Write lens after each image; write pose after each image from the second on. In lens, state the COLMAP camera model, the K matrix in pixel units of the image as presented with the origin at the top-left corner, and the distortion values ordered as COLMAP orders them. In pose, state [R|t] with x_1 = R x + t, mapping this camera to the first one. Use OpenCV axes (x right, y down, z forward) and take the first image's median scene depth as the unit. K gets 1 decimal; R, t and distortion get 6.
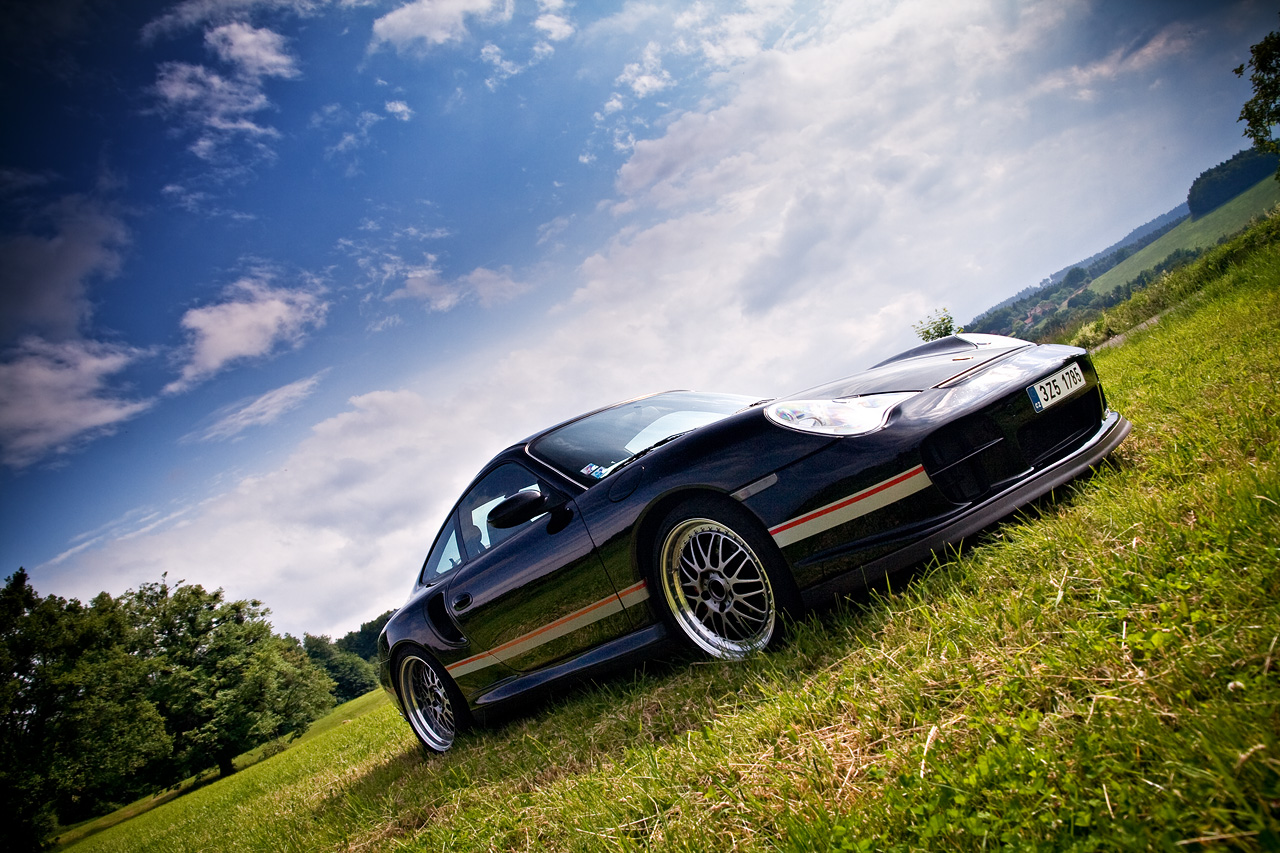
lens RADIAL K [[970.2, 0, 637.7], [0, 970.2, 421.7], [0, 0, 1]] dist [-0.067842, 0.001119]
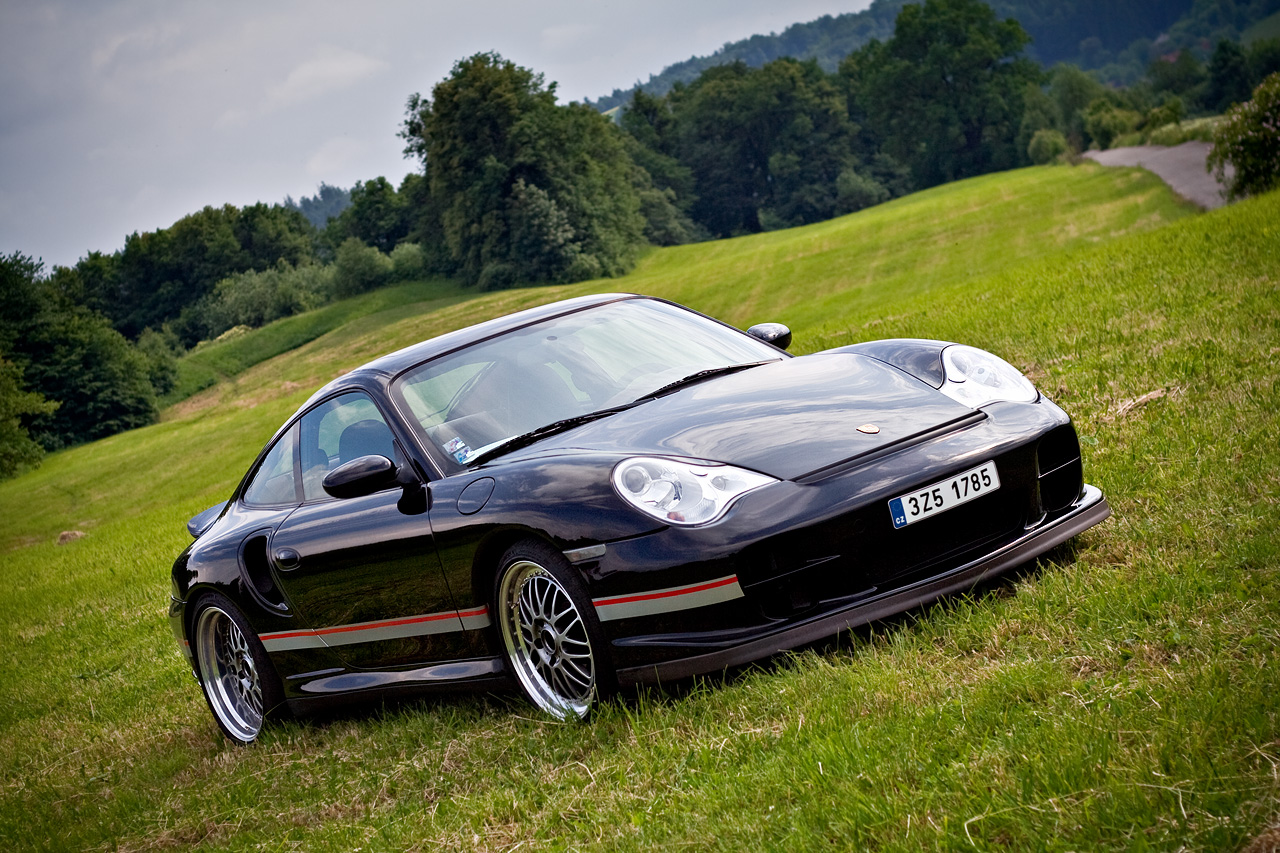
lens RADIAL K [[3005.0, 0, 640.4], [0, 3005.0, 427.1], [0, 0, 1]] dist [-0.359900, 0.000000]
pose [[0.983216, 0.155778, -0.094968, 0.385569], [-0.128787, 0.961310, 0.243511, -0.677511], [0.129227, -0.227193, 0.965238, -1.554143]]
